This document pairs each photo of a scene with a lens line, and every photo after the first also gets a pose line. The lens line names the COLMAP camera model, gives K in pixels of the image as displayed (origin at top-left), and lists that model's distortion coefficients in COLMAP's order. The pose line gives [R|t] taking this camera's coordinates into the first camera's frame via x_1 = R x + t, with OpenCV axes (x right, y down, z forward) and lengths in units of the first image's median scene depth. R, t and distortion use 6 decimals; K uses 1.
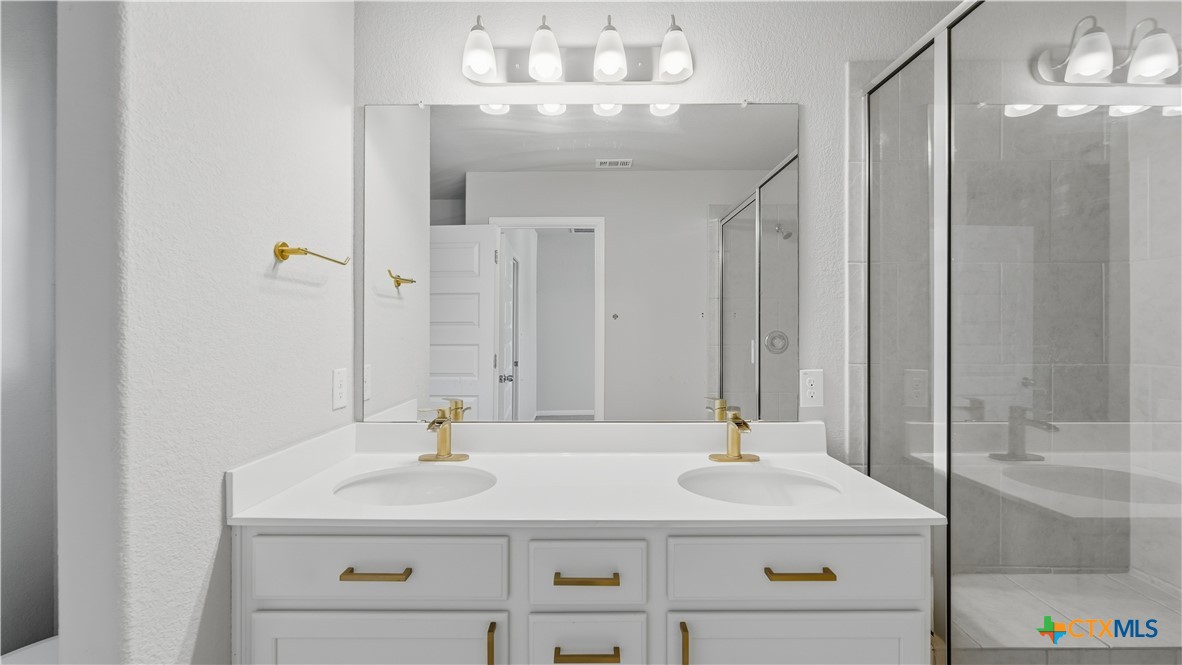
lens RADIAL K [[480.7, 0, 591.0], [0, 480.7, 325.2], [0, 0, 1]] dist [-0.001438, -0.000242]
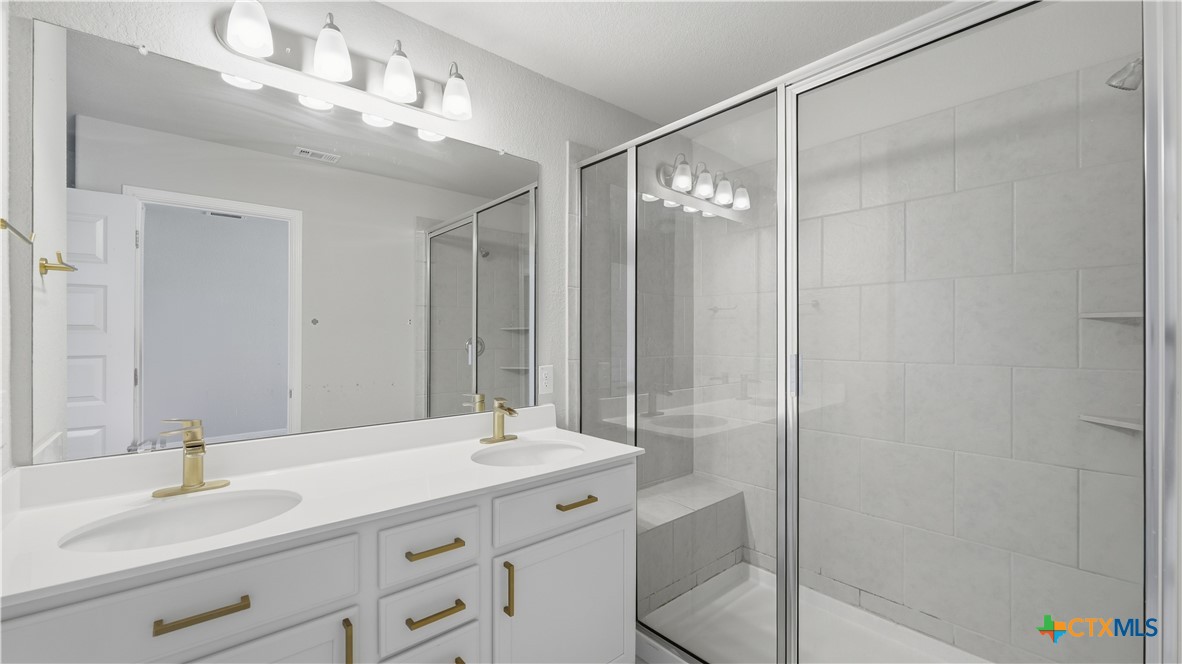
lens RADIAL K [[481.5, 0, 588.8], [0, 481.5, 331.8], [0, 0, 1]] dist [0.001191, 0.000010]
pose [[0.753717, 0.005408, 0.657176, -0.329296], [-0.005973, 0.999981, -0.001379, 0.000138], [-0.657172, -0.002886, 0.753736, -0.081334]]
